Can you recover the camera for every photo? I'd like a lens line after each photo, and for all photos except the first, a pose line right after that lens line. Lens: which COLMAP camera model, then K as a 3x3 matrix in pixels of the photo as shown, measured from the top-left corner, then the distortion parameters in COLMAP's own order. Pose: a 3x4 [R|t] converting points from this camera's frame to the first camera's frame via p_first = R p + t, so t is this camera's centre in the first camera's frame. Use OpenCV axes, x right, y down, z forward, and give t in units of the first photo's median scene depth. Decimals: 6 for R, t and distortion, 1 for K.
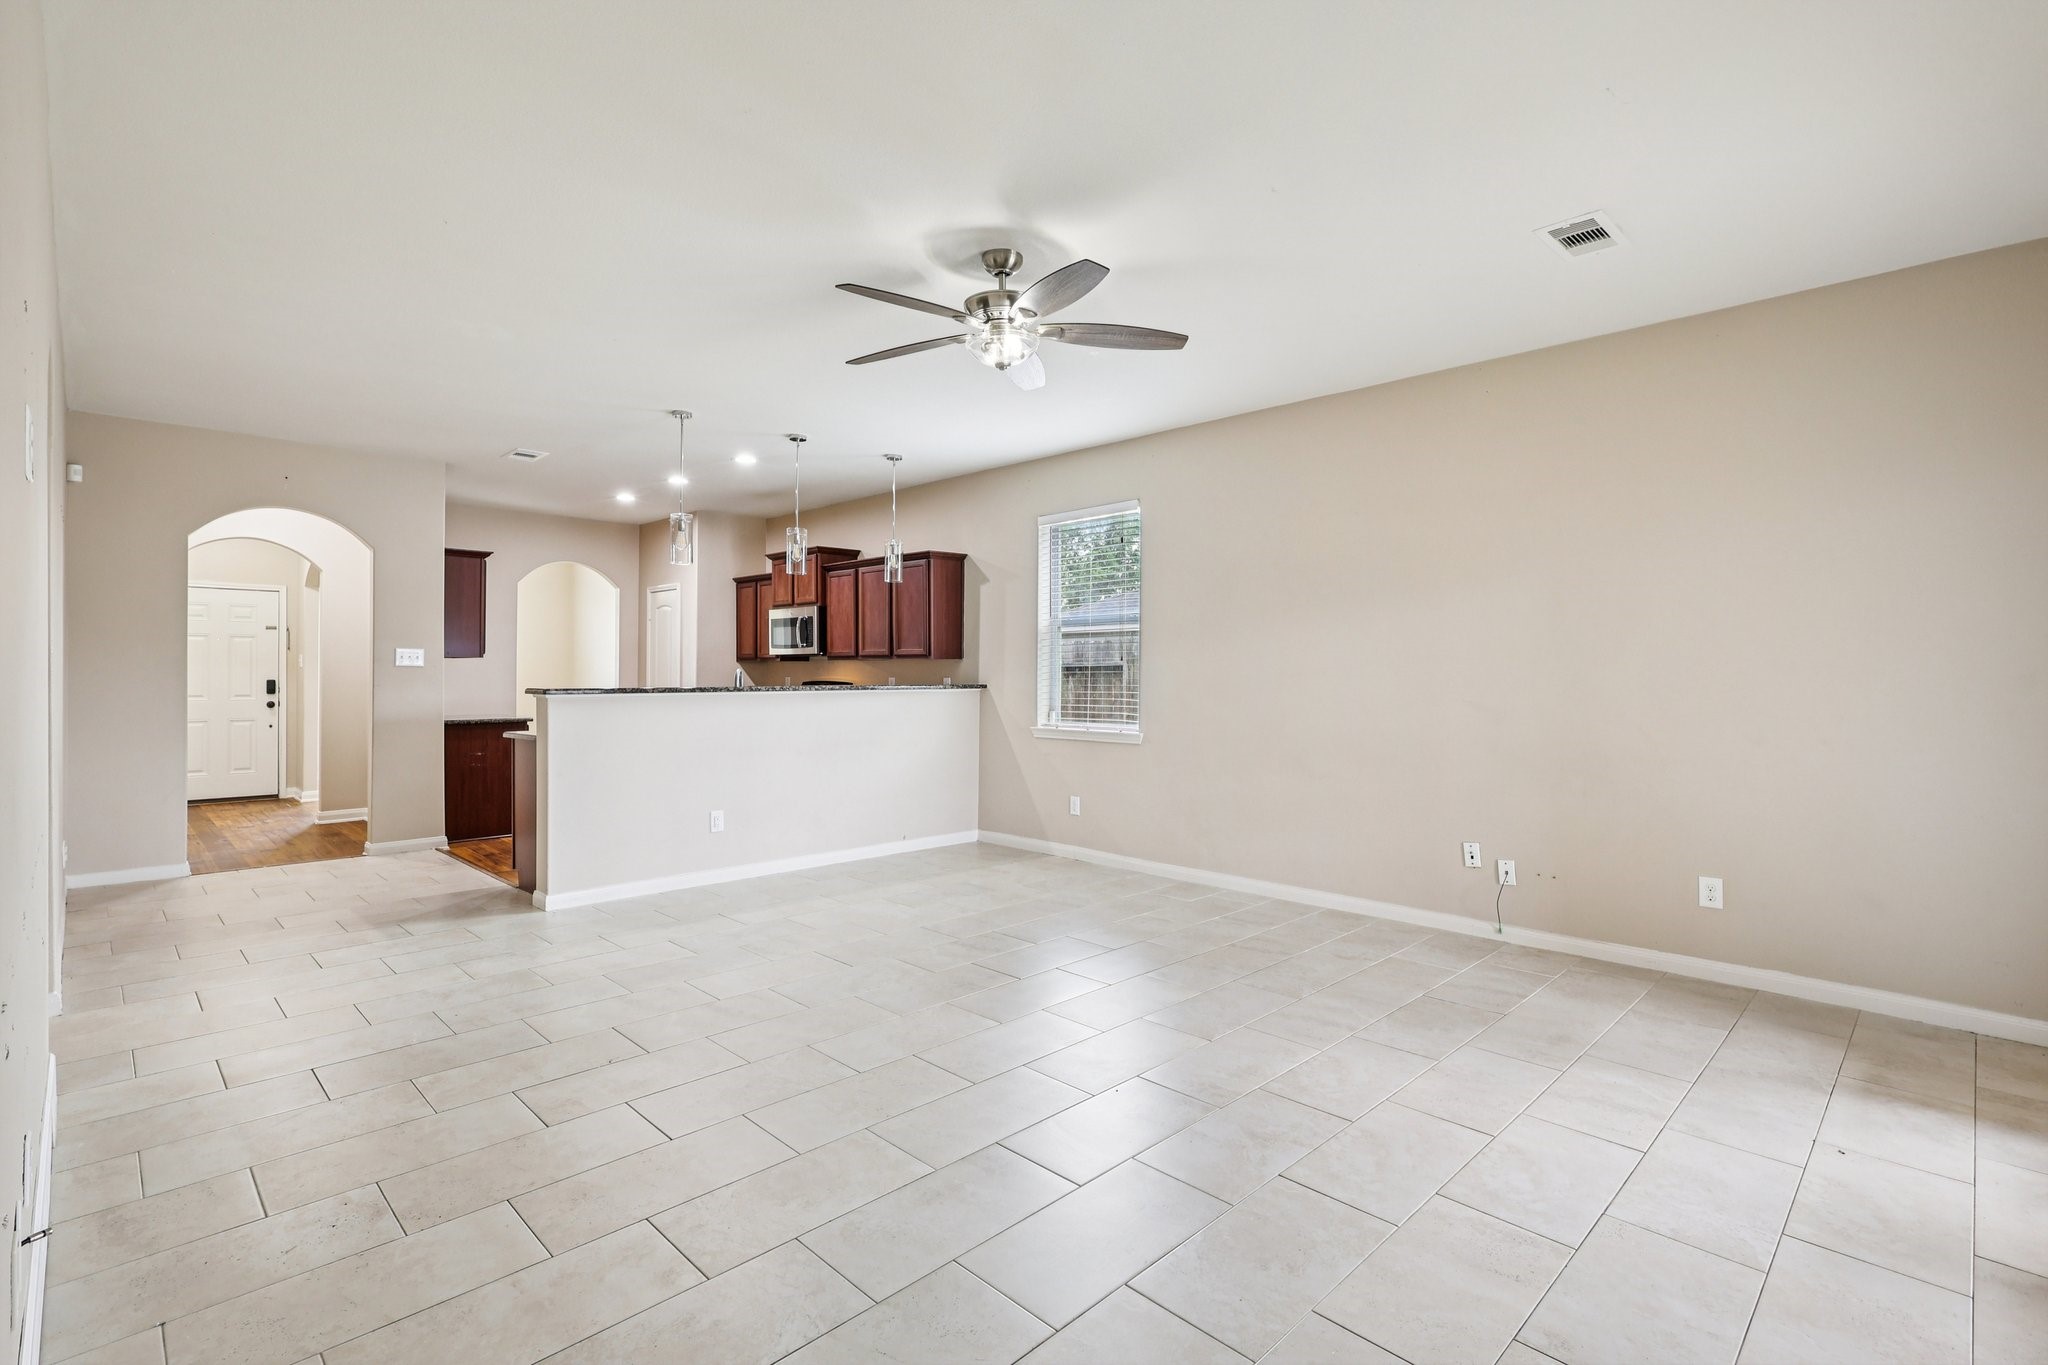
lens RADIAL K [[944.8, 0, 1017.4], [0, 944.8, 679.1], [0, 0, 1]] dist [-0.000923, 0.000259]
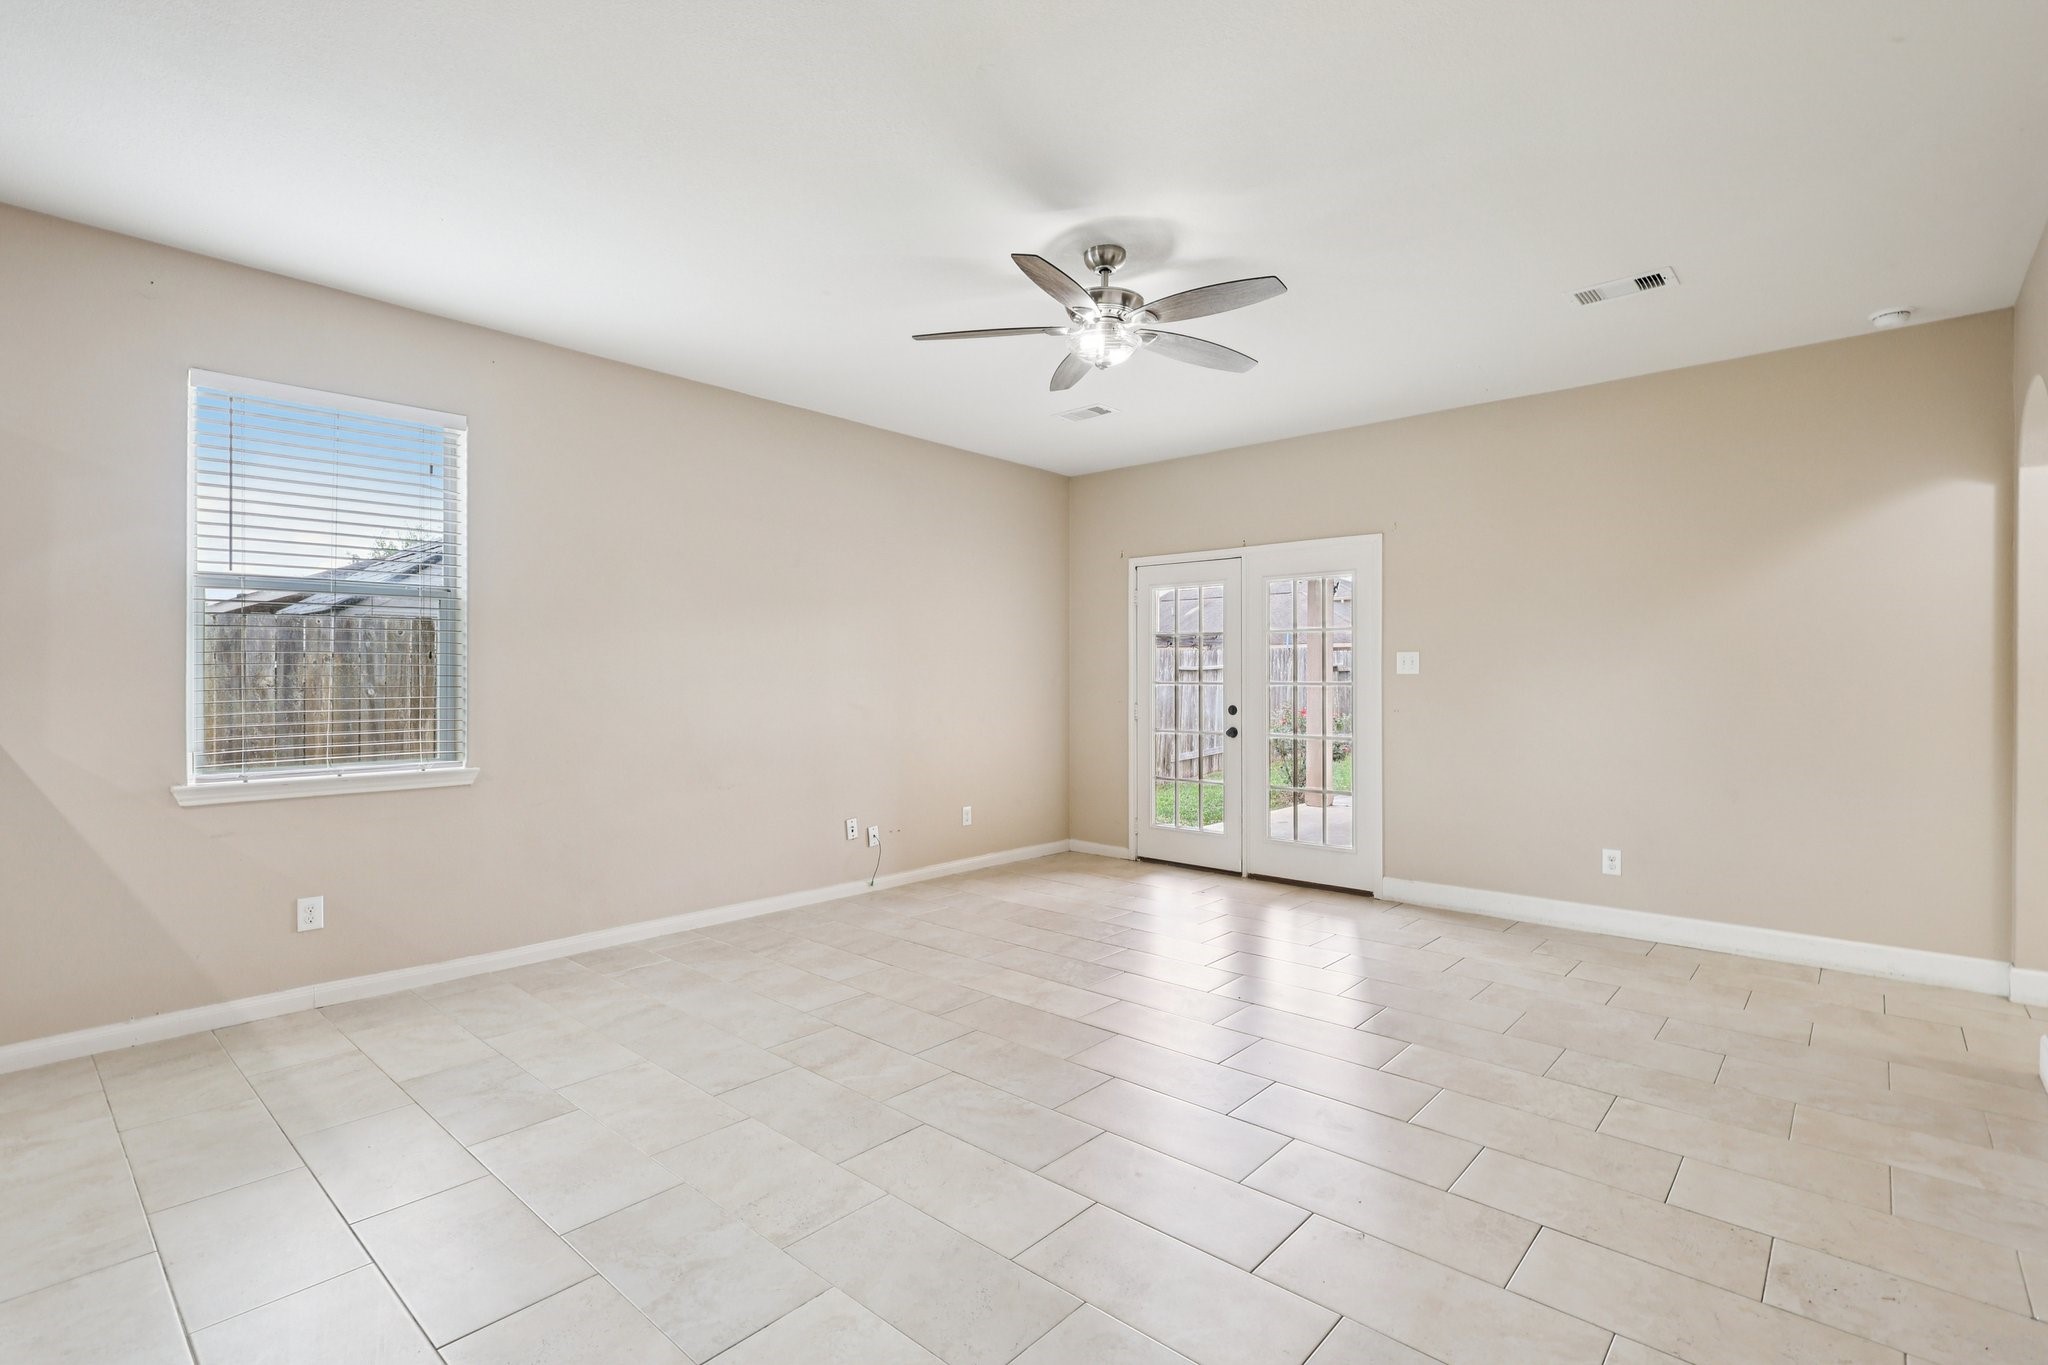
lens RADIAL K [[946.4, 0, 1024.0], [0, 946.4, 682.5], [0, 0, 1]] dist [0.000336, 0.000495]
pose [[-0.061582, -0.007388, 0.998075, -0.768621], [0.003932, 0.999963, 0.007645, -0.009486], [-0.998094, 0.004395, -0.061551, 0.889762]]
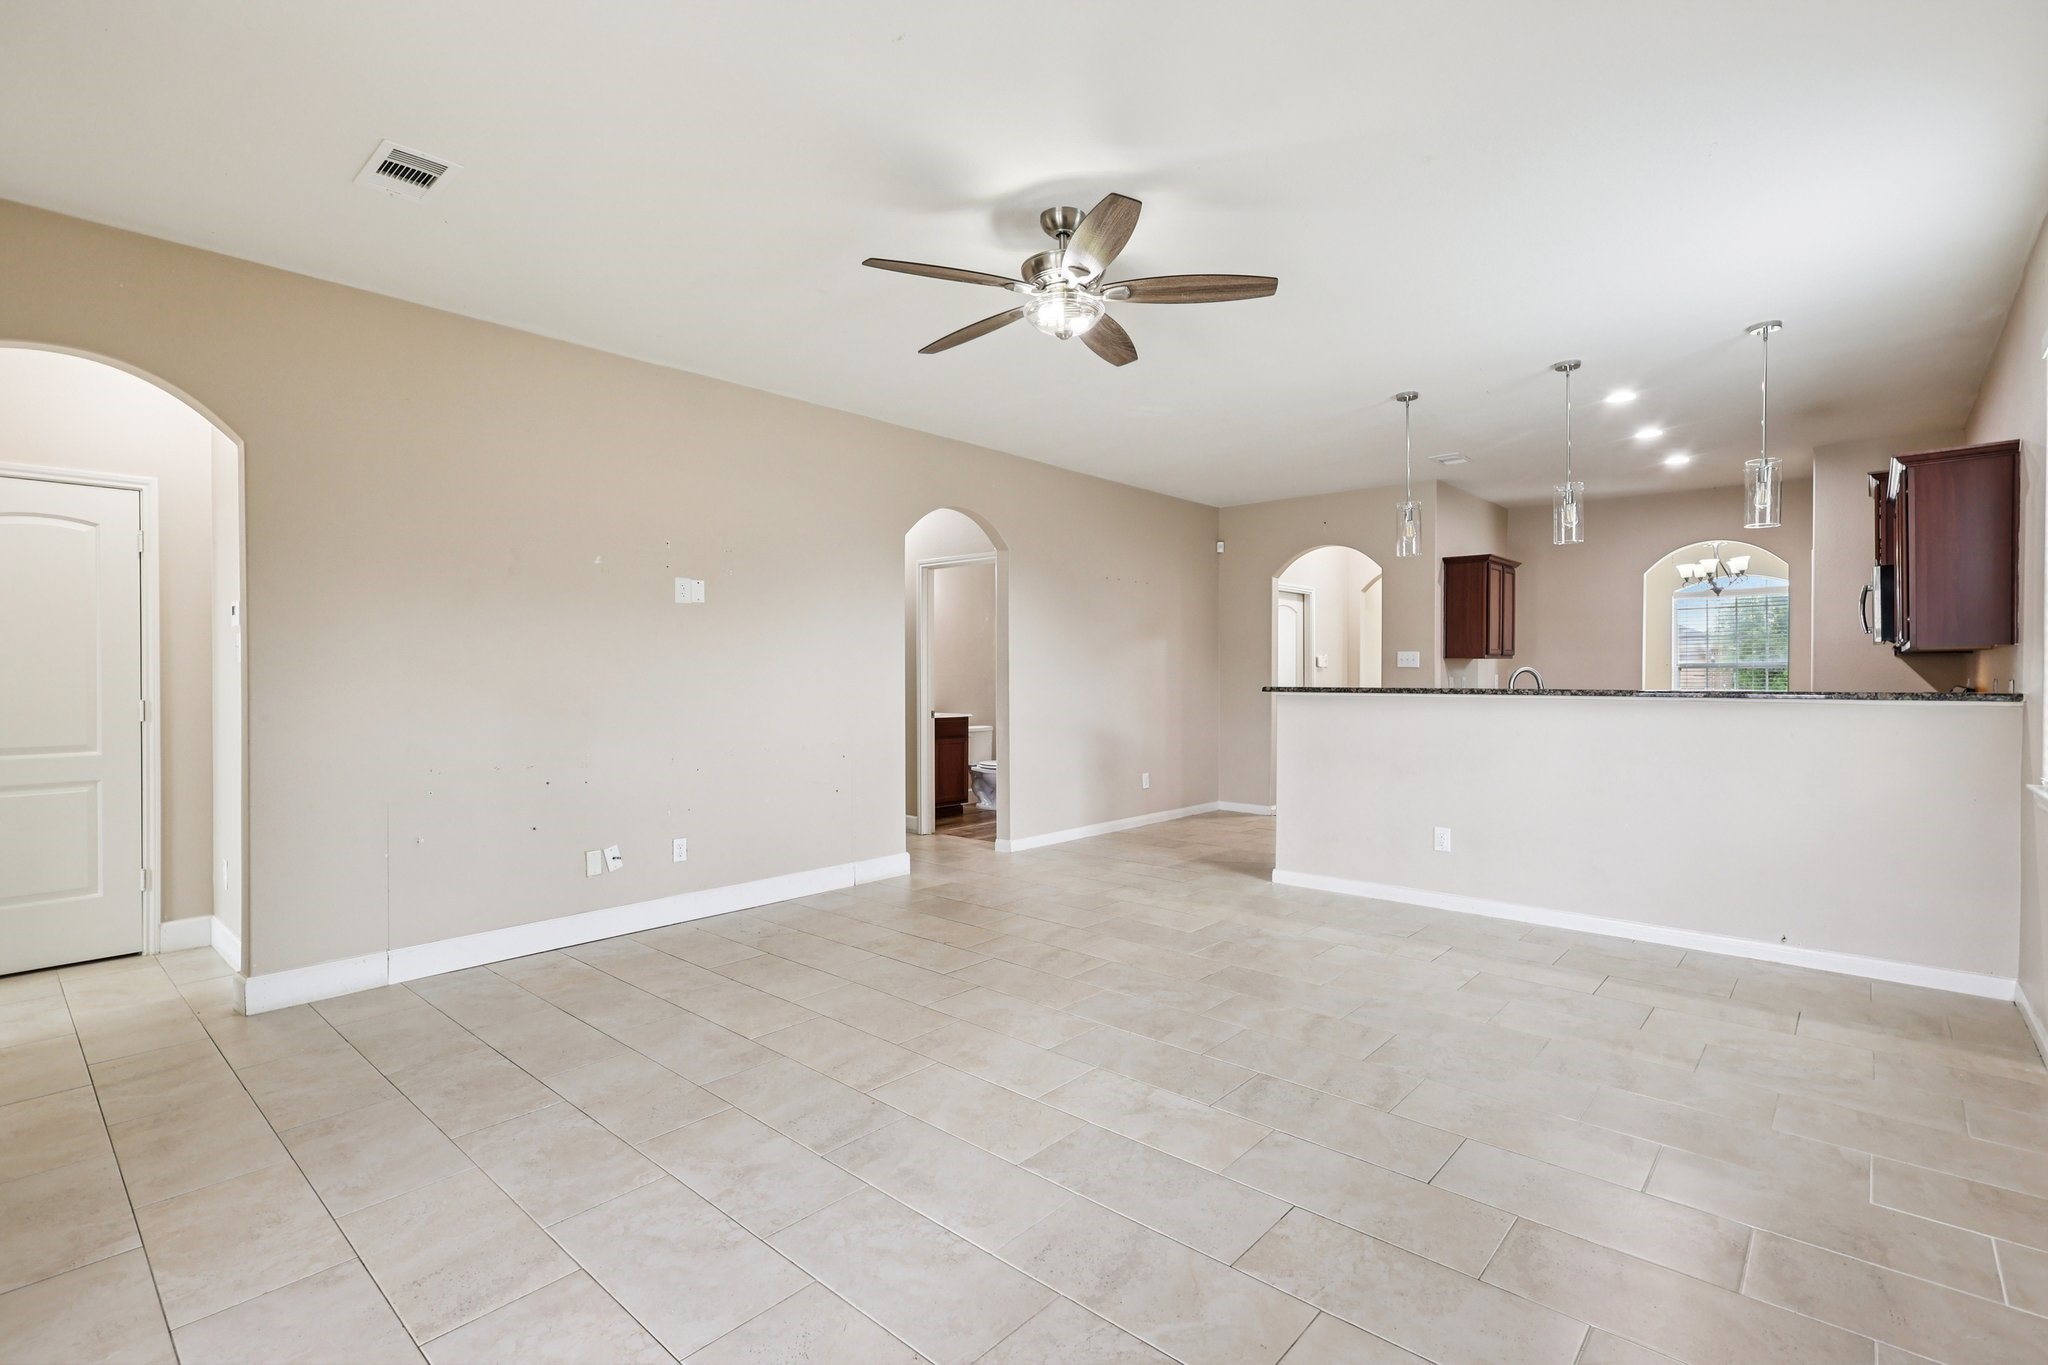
lens RADIAL K [[944.8, 0, 1017.4], [0, 944.8, 679.1], [0, 0, 1]] dist [-0.000923, 0.000259]
pose [[0.061733, 0.003674, -0.998086, 0.695719], [-0.004711, 0.999983, 0.003390, -0.001558], [0.998082, 0.004492, 0.061749, 0.700662]]
